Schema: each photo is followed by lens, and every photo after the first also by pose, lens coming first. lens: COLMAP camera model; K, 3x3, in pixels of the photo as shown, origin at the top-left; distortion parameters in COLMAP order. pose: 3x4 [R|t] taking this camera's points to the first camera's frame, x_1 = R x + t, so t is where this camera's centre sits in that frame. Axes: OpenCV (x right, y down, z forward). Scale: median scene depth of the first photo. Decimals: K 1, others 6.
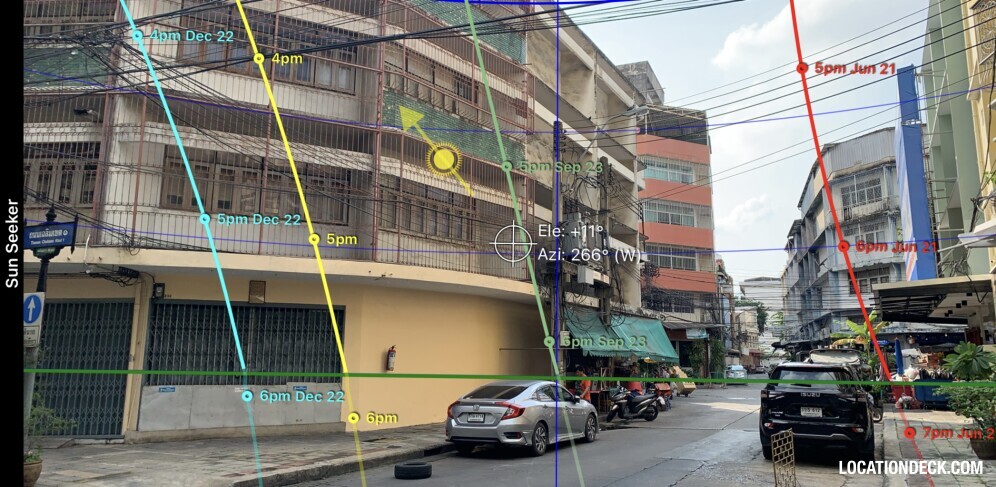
lens RADIAL K [[697.9, 0, 489.8], [0, 697.9, 242.5], [0, 0, 1]] dist [0.108233, -0.164687]
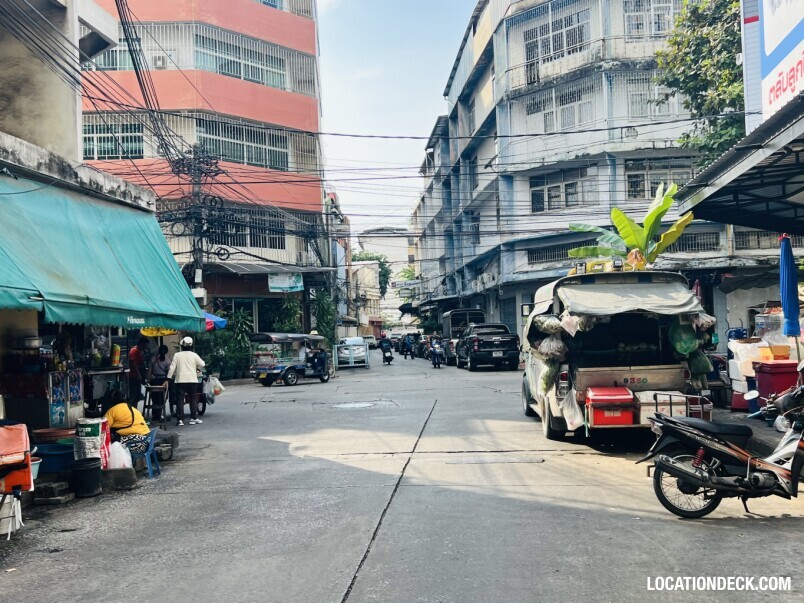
lens RADIAL K [[870.4, 0, 402.0], [0, 870.4, 301.5], [0, 0, 1]] dist [0.149232, -0.004157]
pose [[0.924271, -0.025212, 0.380904, 0.207003], [-0.021242, 0.992874, 0.117261, 0.109464], [-0.381146, -0.116472, 0.917149, 0.605821]]
